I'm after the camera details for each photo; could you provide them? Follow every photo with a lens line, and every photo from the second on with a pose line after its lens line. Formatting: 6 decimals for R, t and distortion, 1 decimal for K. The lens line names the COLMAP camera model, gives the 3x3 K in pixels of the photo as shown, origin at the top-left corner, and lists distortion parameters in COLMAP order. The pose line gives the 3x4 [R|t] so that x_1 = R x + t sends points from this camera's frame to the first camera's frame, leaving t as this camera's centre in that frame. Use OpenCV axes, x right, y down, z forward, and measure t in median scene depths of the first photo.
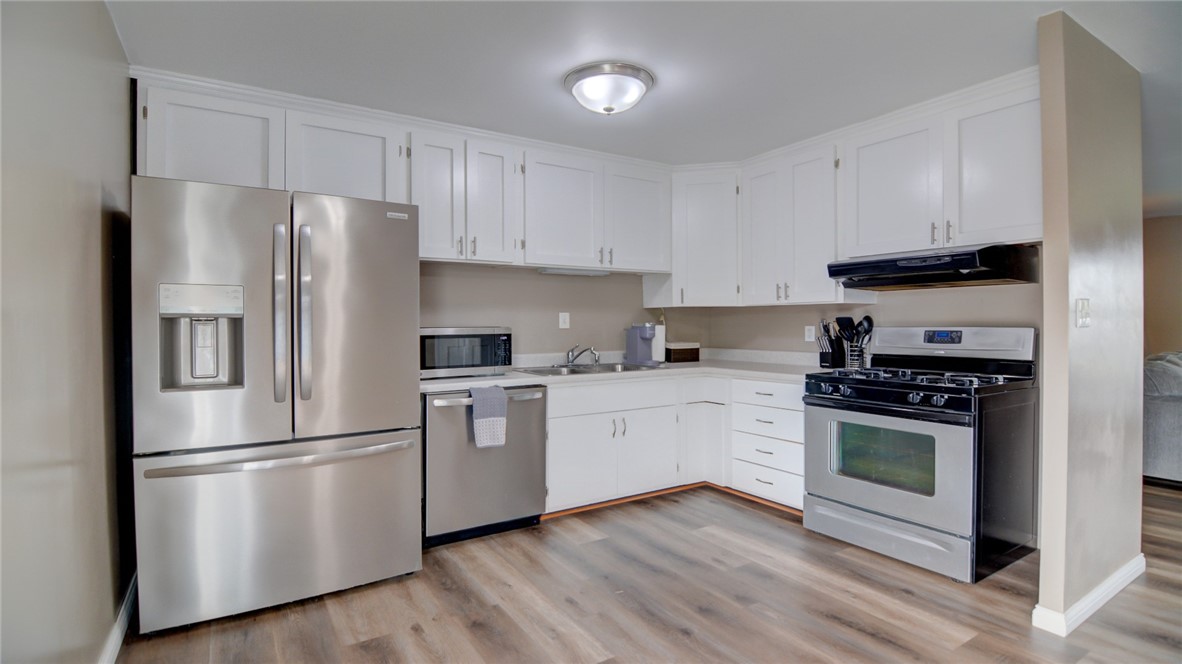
lens RADIAL K [[573.3, 0, 591.0], [0, 573.3, 332.0], [0, 0, 1]] dist [-0.019769, -0.001996]
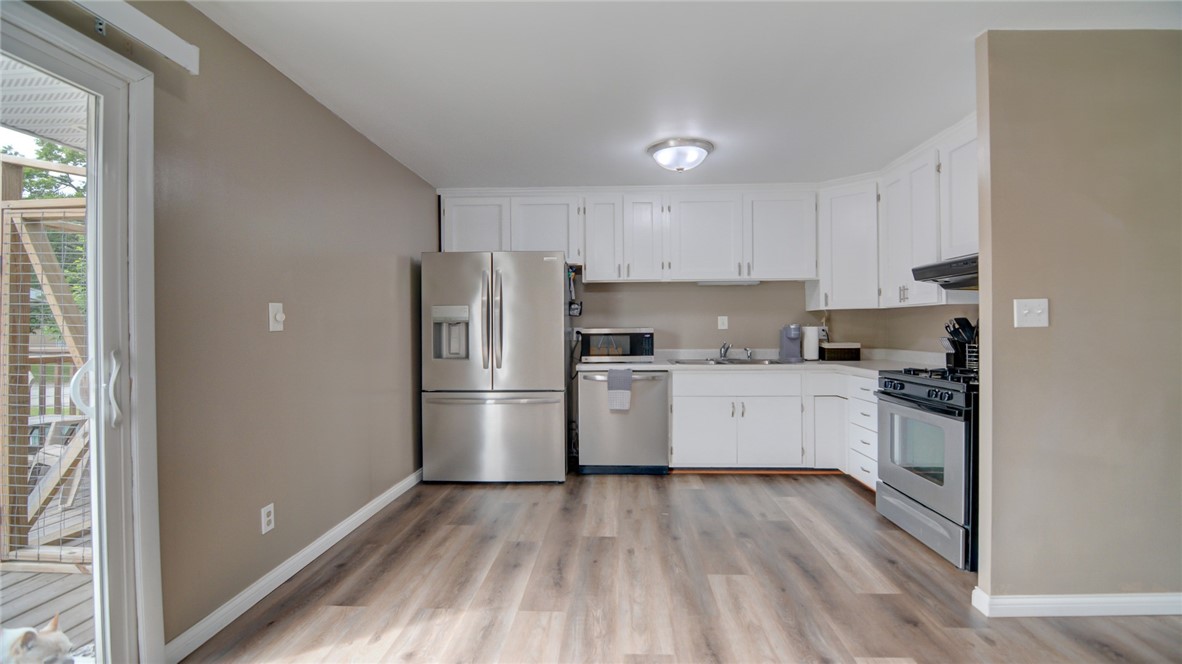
lens RADIAL K [[573.3, 0, 591.0], [0, 573.3, 332.0], [0, 0, 1]] dist [-0.019769, -0.001996]
pose [[0.815879, 0.003811, -0.578210, 0.547232], [-0.006458, 0.999976, -0.002521, 0.006024], [0.578186, 0.005791, 0.815884, -0.204052]]
